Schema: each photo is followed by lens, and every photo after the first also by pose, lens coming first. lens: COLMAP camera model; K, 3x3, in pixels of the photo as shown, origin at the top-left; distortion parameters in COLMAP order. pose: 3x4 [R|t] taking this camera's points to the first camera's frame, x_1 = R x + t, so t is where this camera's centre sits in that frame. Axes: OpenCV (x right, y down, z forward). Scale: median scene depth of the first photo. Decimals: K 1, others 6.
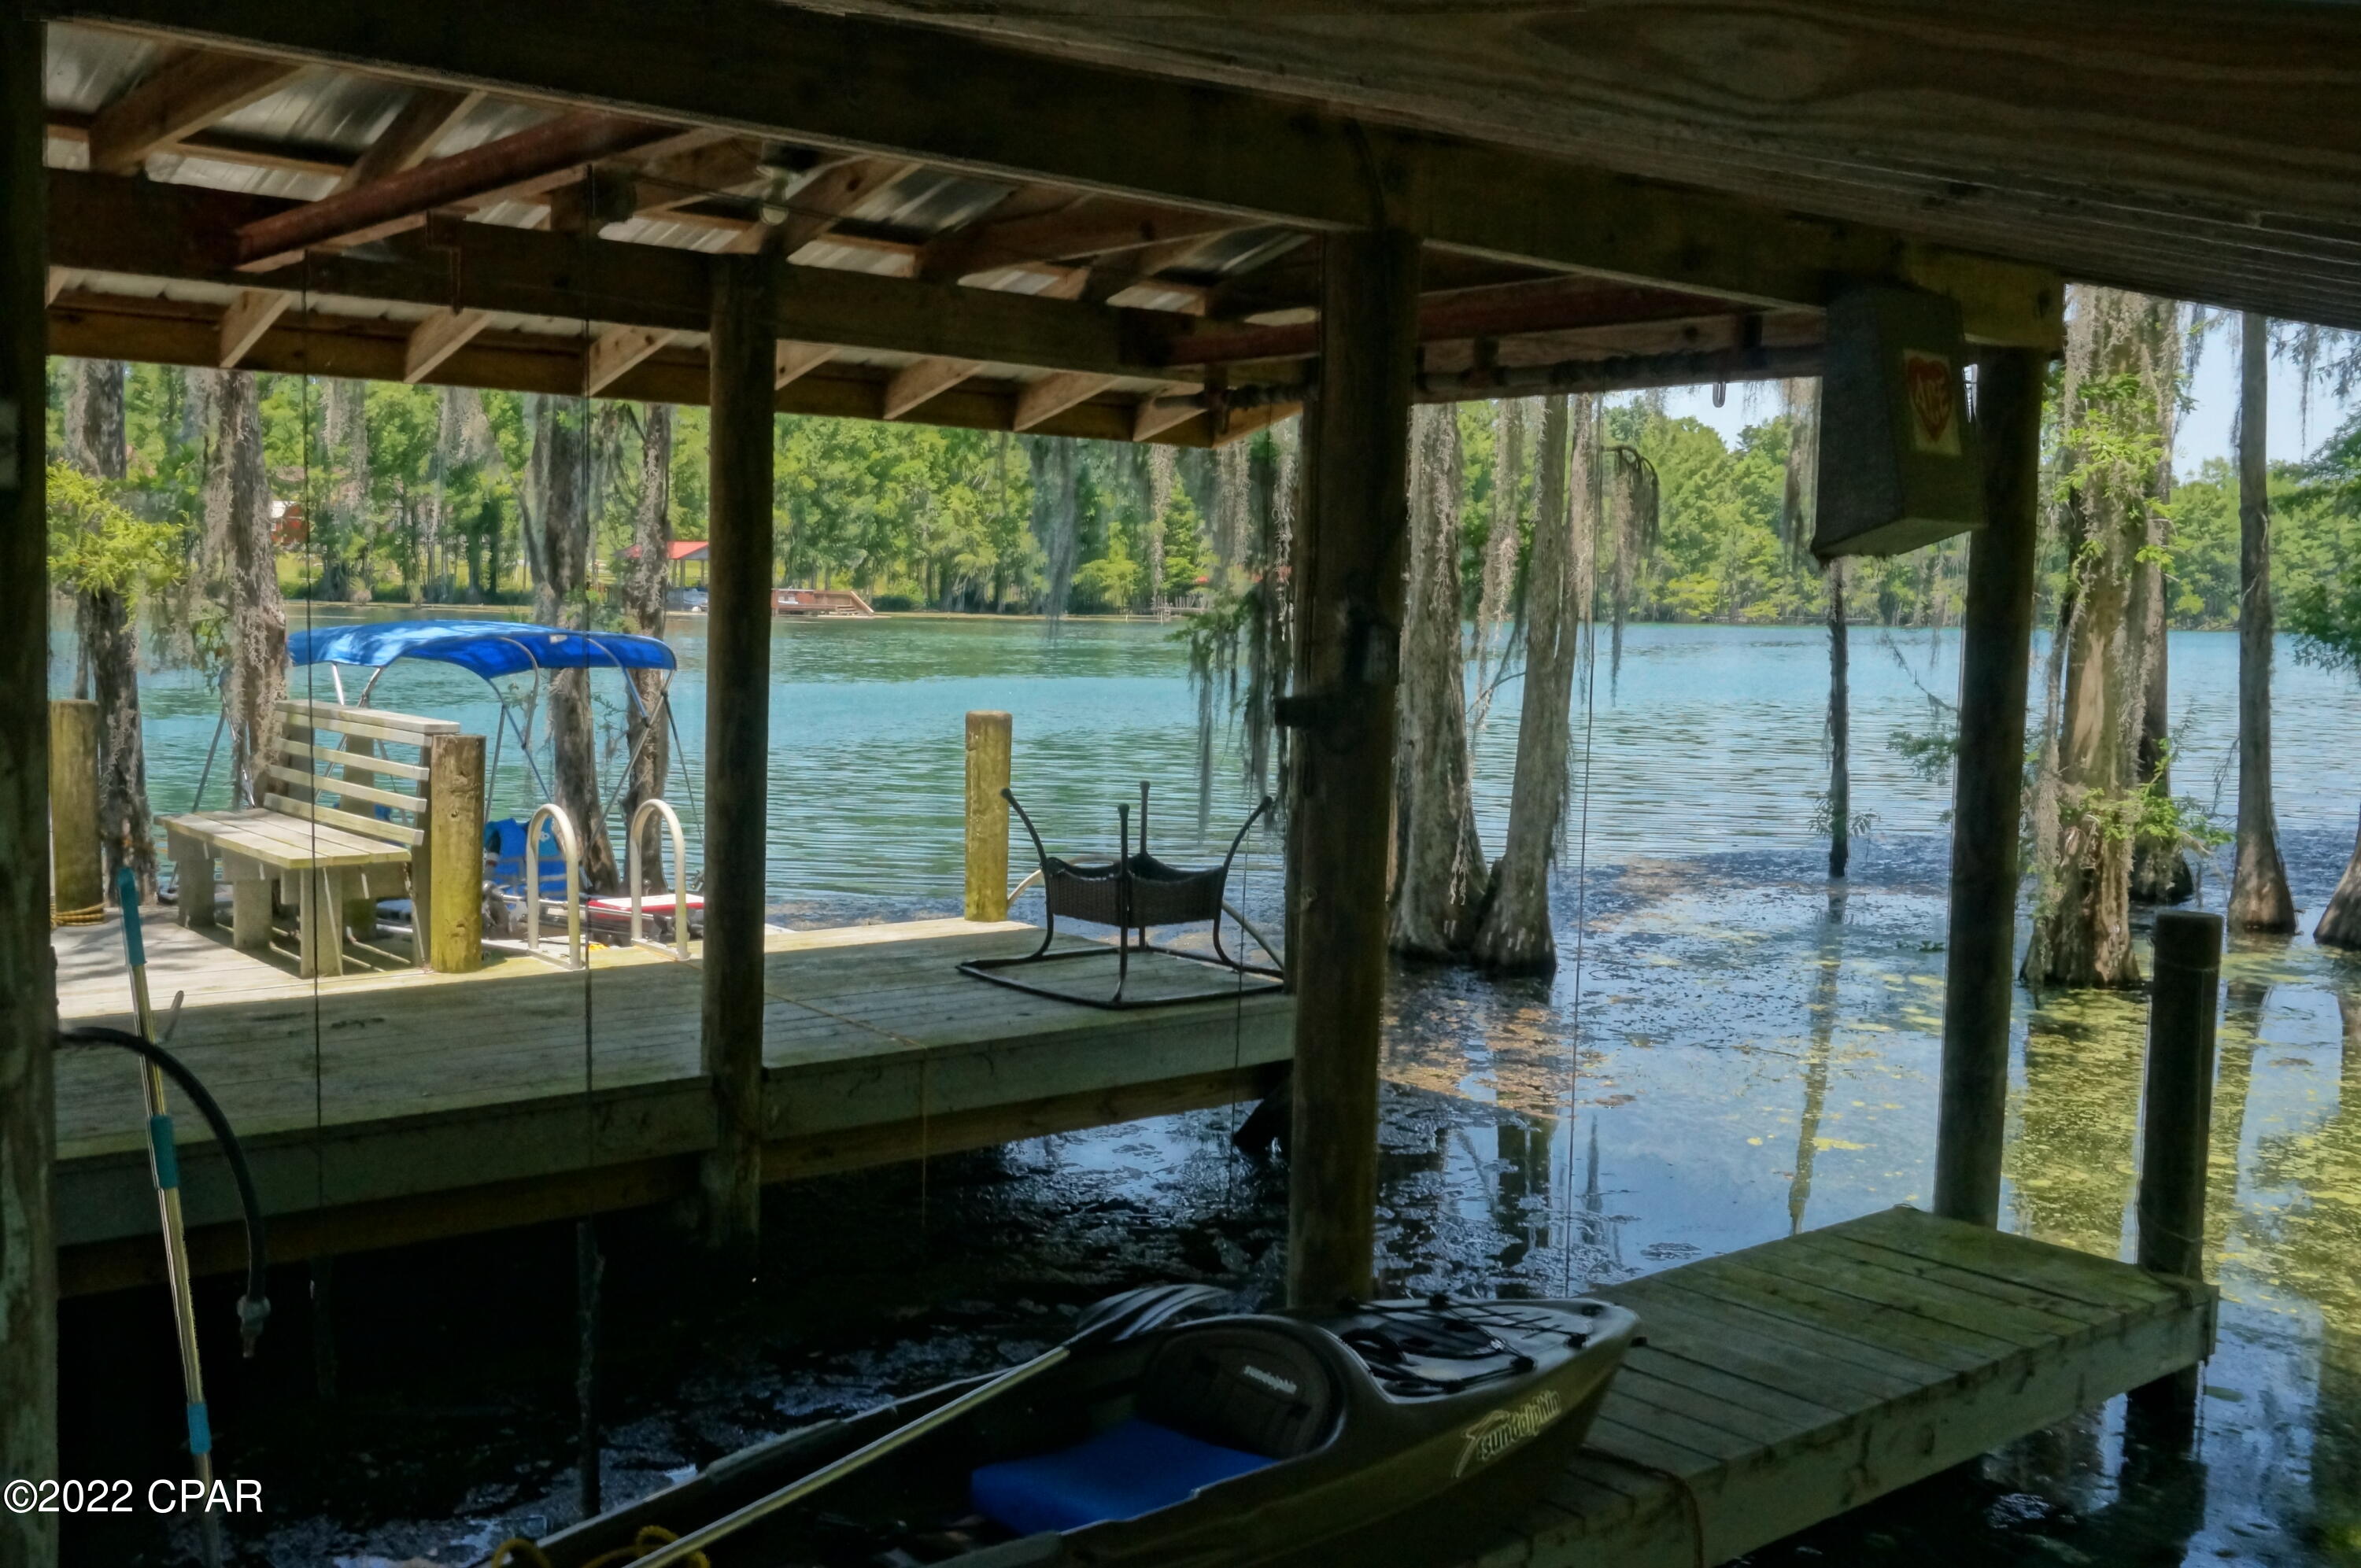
lens RADIAL K [[2246.1, 0, 1180.5], [0, 2246.1, 784.0], [0, 0, 1]] dist [0.000030, -0.007882]
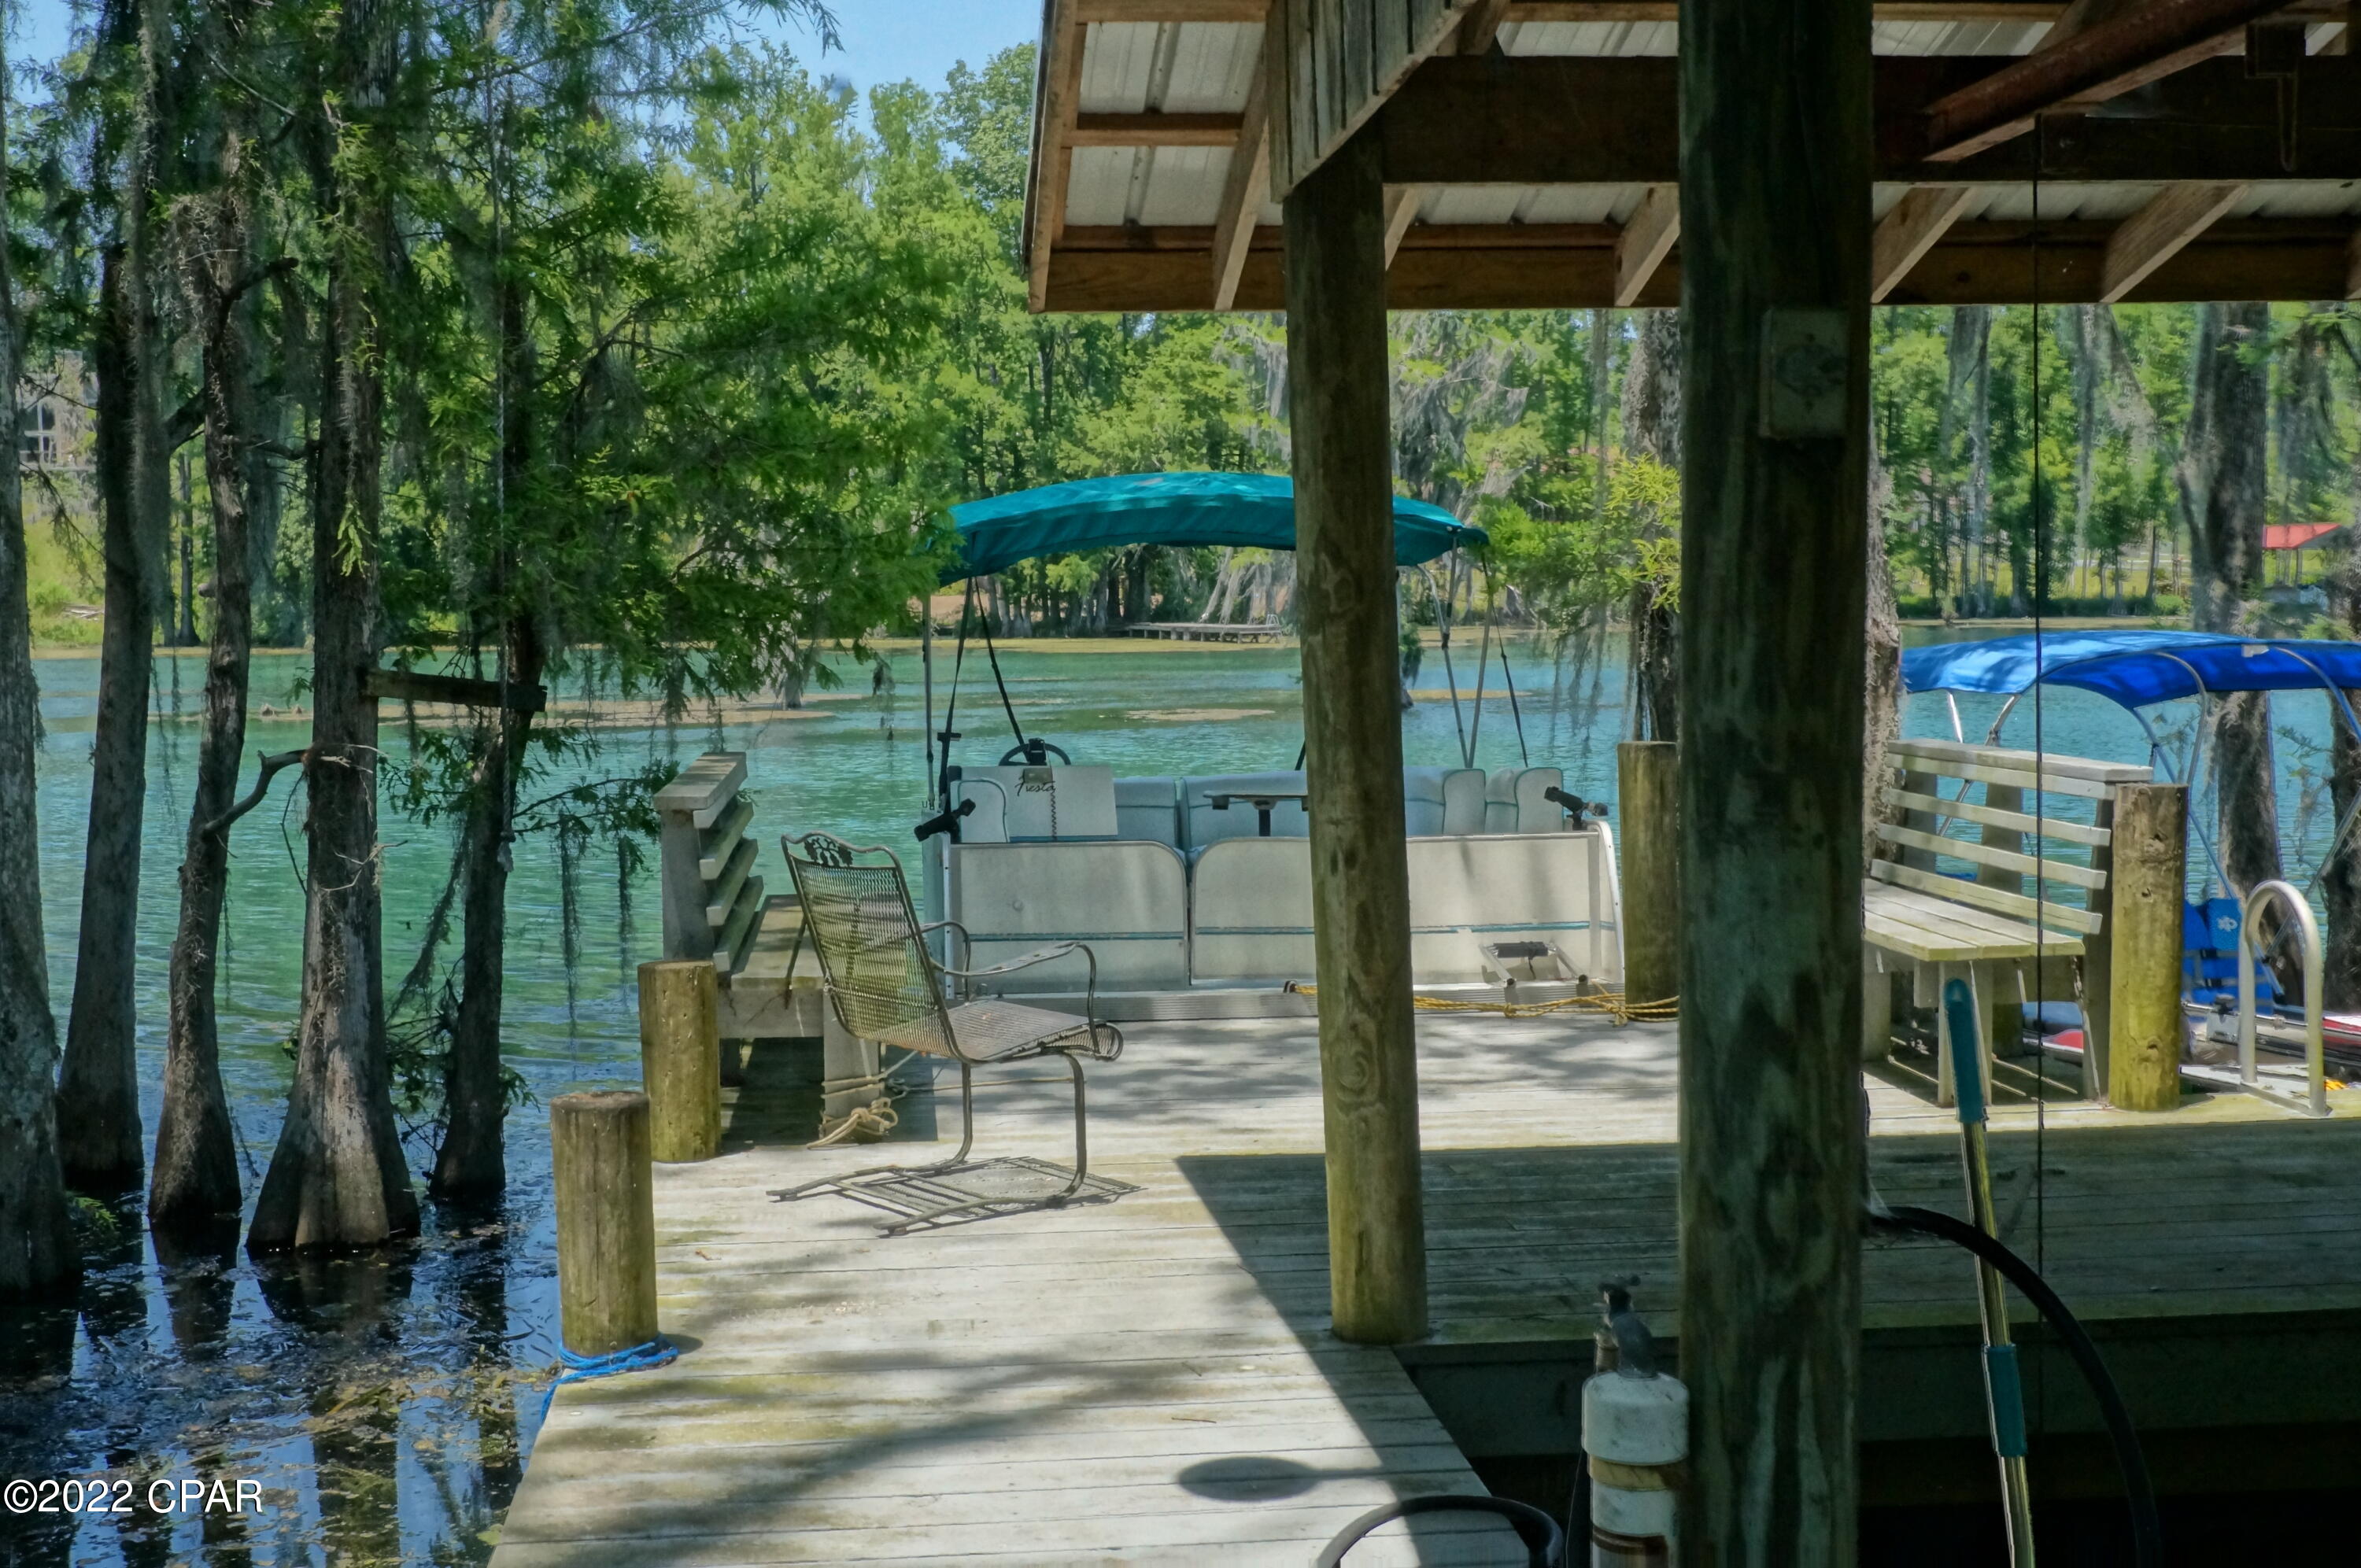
lens RADIAL K [[2846.9, 0, 1180.5], [0, 2846.9, 784.0], [0, 0, 1]] dist [0.068462, -0.013937]
pose [[0.833081, -0.002545, -0.553146, -0.060278], [-0.009441, 0.999778, -0.018818, -0.001189], [0.553071, 0.020899, 0.832872, 0.044788]]
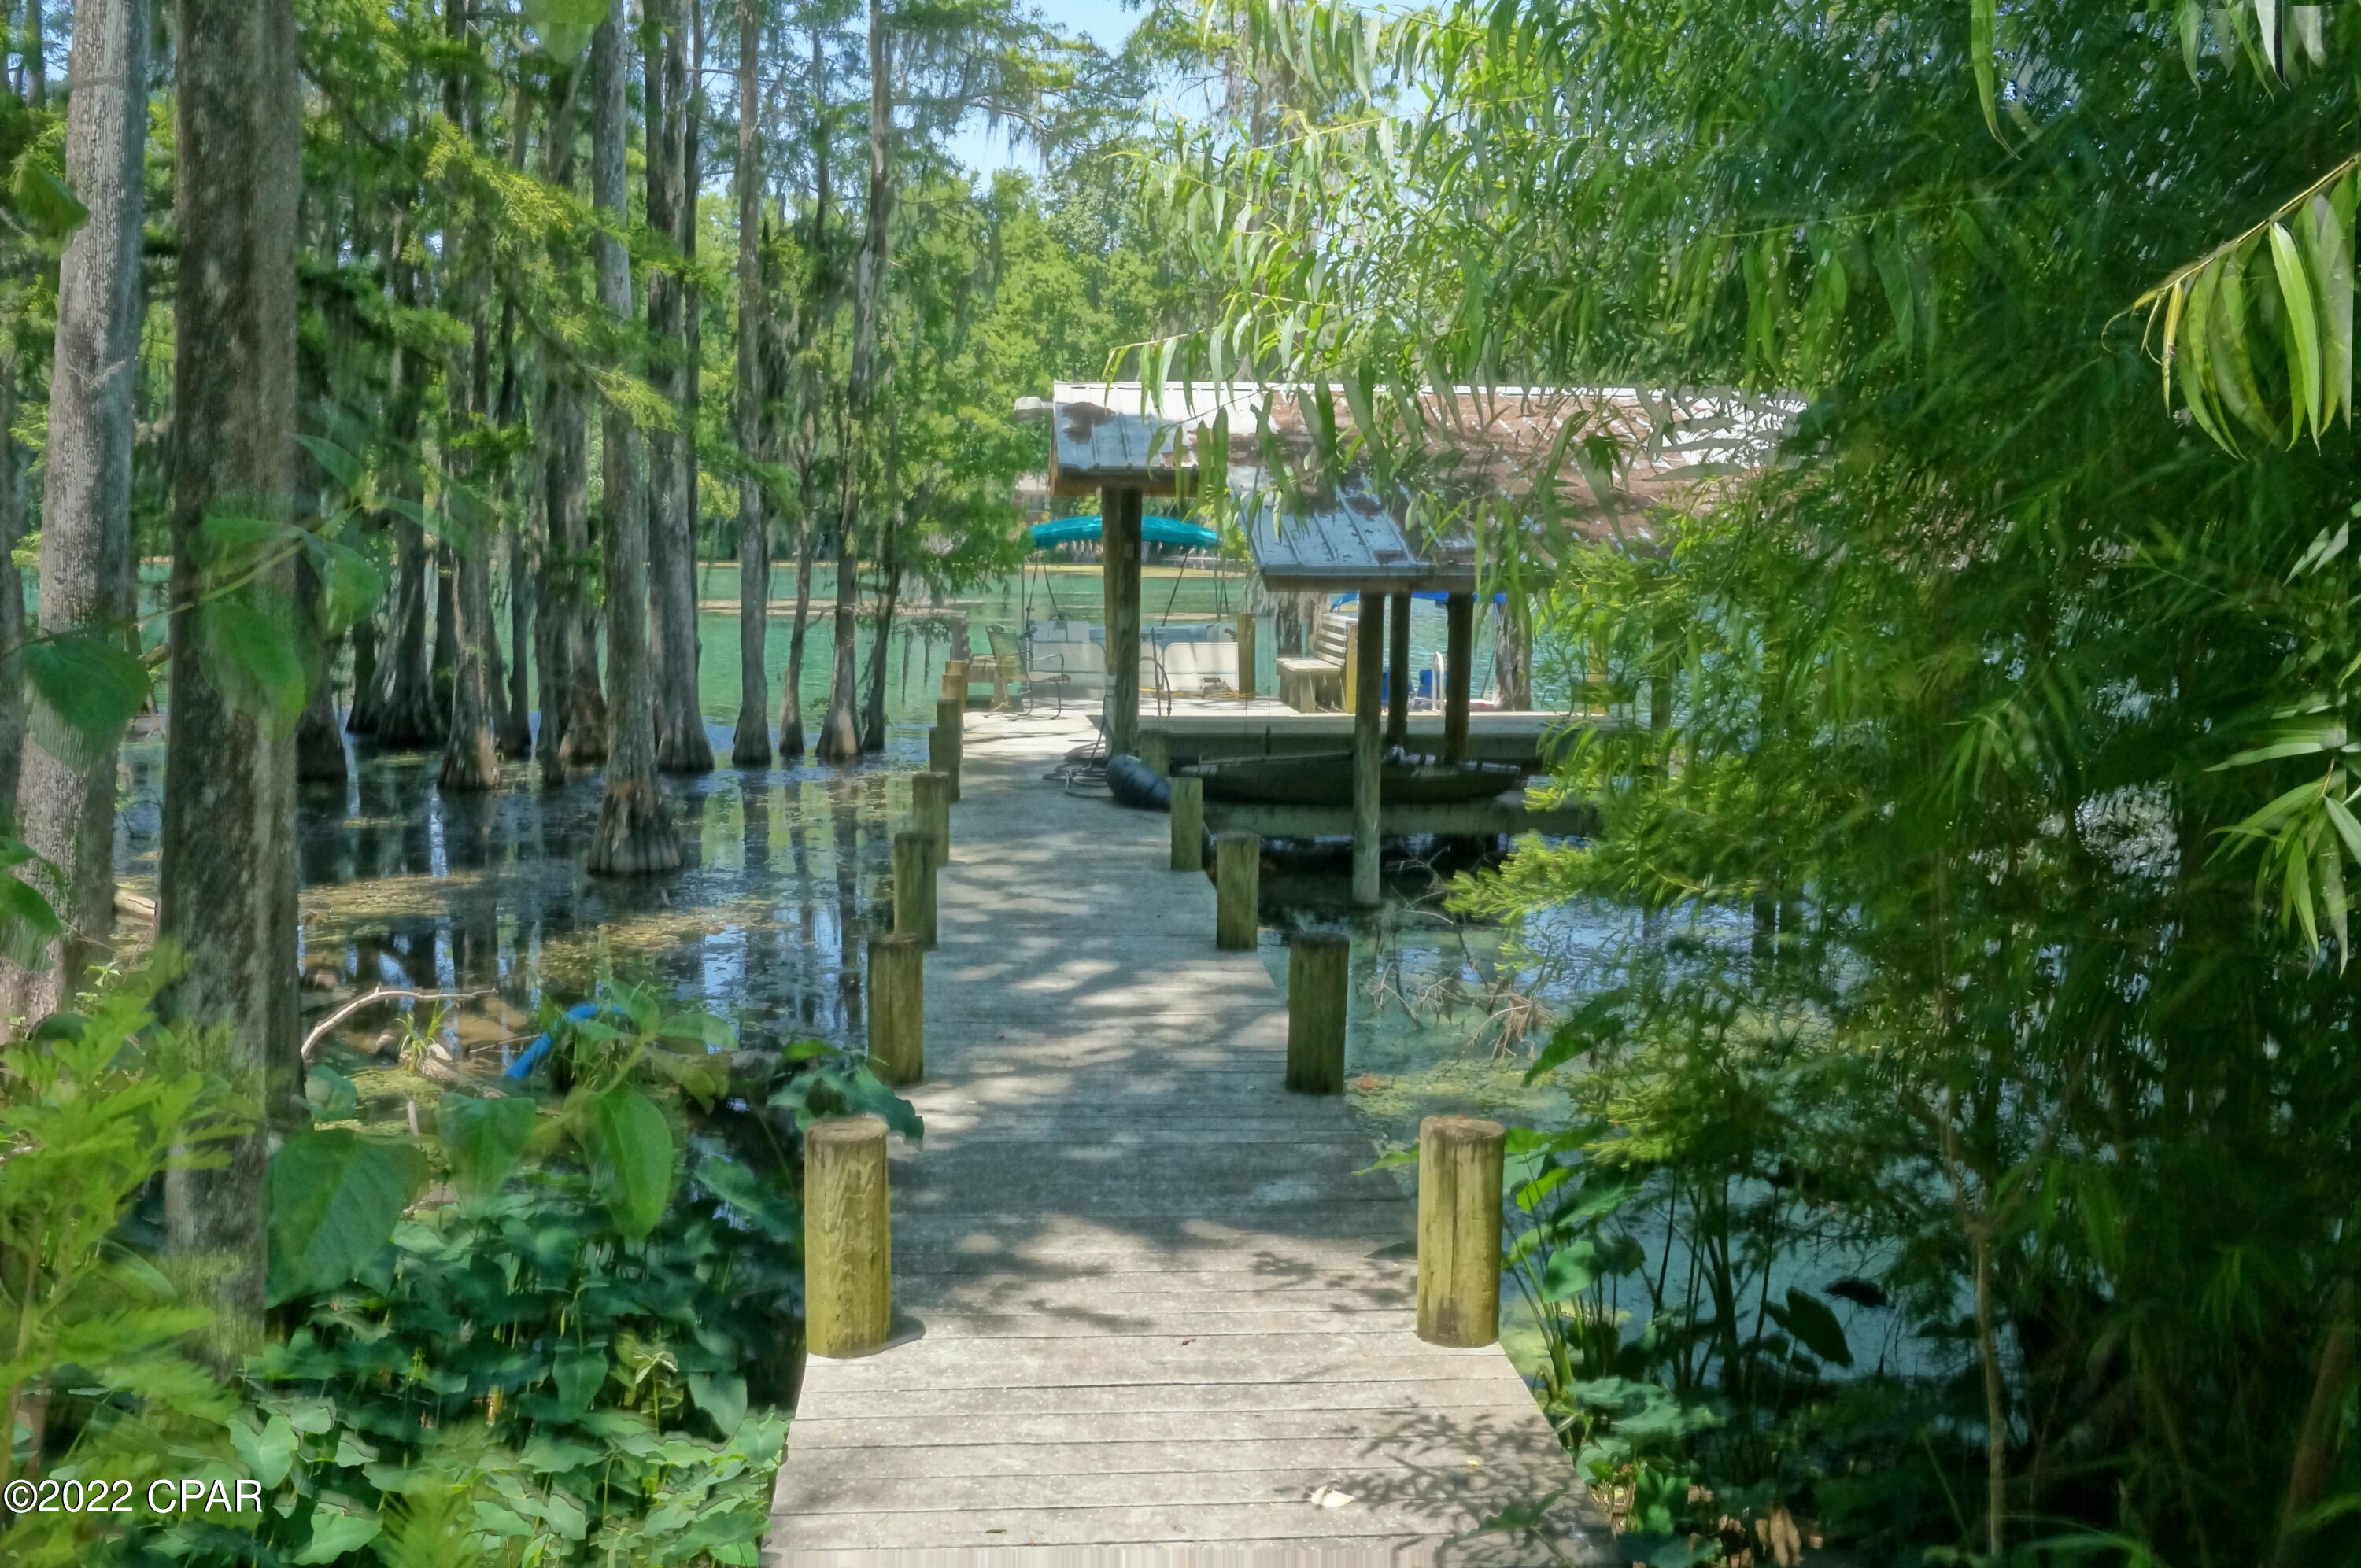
lens RADIAL K [[2246.1, 0, 1180.5], [0, 2246.1, 784.0], [0, 0, 1]] dist [0.000030, -0.007882]
pose [[0.822782, 0.042038, -0.566800, 0.895743], [-0.031959, 0.999105, 0.027709, 0.087994], [0.567458, -0.004684, 0.823389, -1.147853]]
